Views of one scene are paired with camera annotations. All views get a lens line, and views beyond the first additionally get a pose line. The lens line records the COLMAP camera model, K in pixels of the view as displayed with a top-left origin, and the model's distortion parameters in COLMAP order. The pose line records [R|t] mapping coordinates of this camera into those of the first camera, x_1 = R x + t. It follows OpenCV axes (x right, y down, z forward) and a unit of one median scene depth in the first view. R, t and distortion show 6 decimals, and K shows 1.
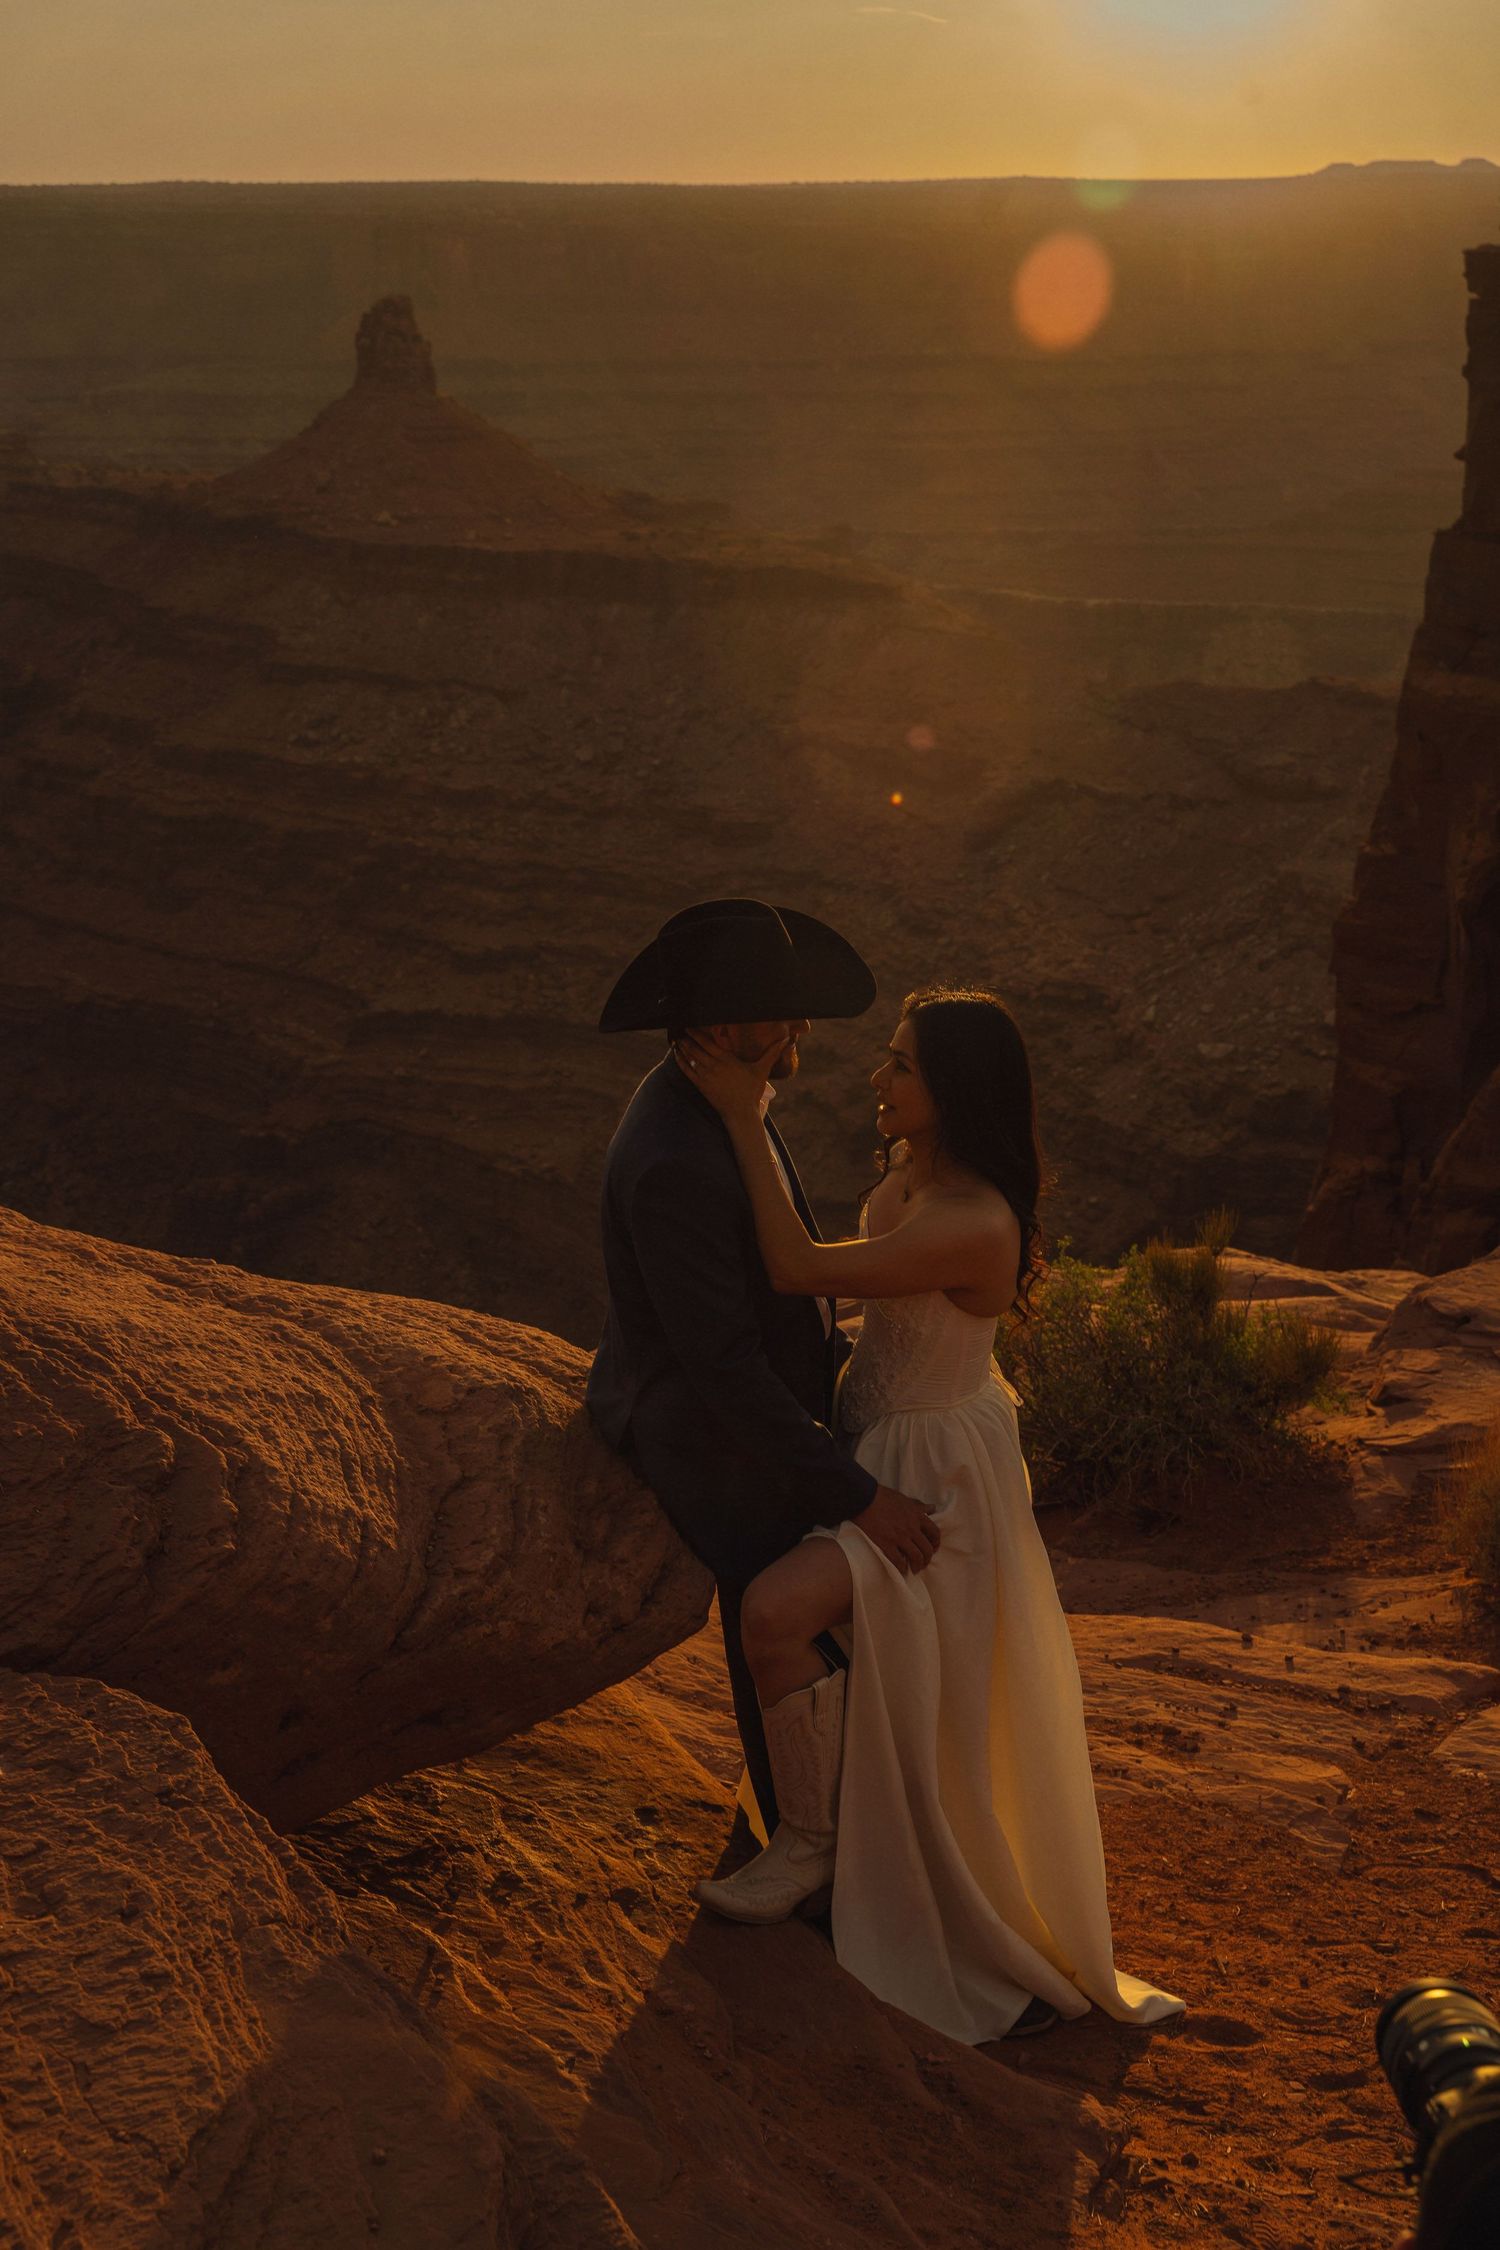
lens RADIAL K [[2654.2, 0, 754.2], [0, 2654.2, 1133.5], [0, 0, 1]] dist [0.031857, 0.000000]
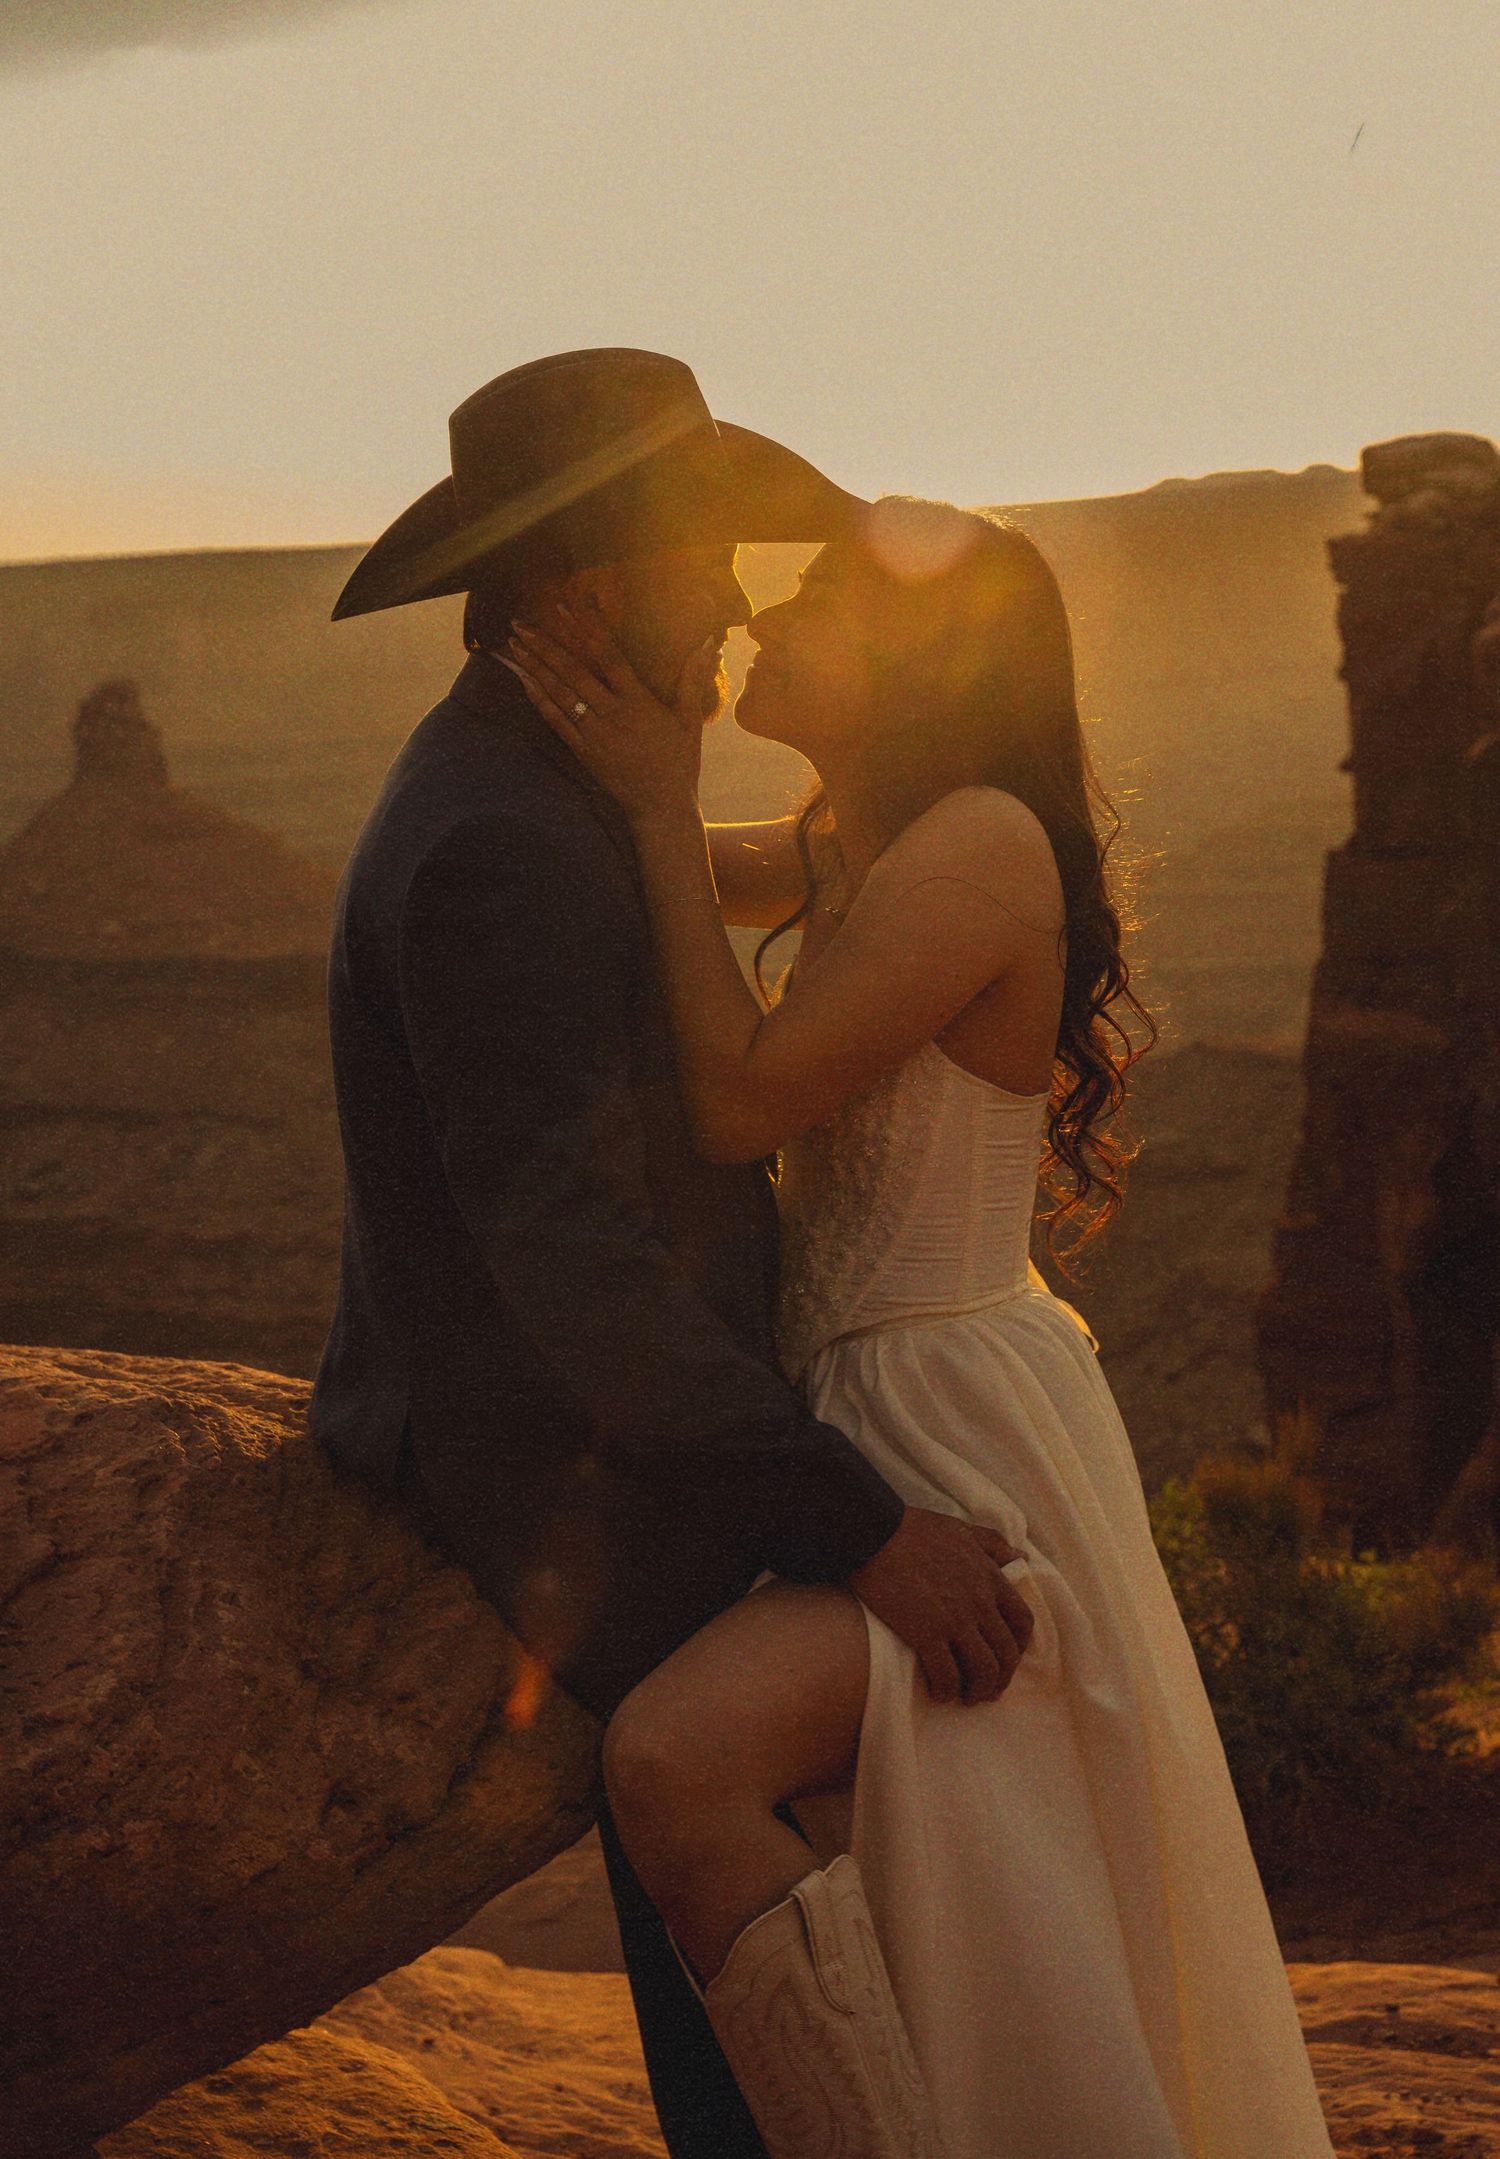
lens RADIAL K [[3054.6, 0, 752.9], [0, 3054.6, 1063.2], [0, 0, 1]] dist [0.066694, 0.000000]
pose [[0.996218, -0.055737, 0.066662, -0.012848], [0.067249, 0.980381, -0.185287, 0.107893], [-0.055027, 0.189069, 0.980421, 0.313438]]
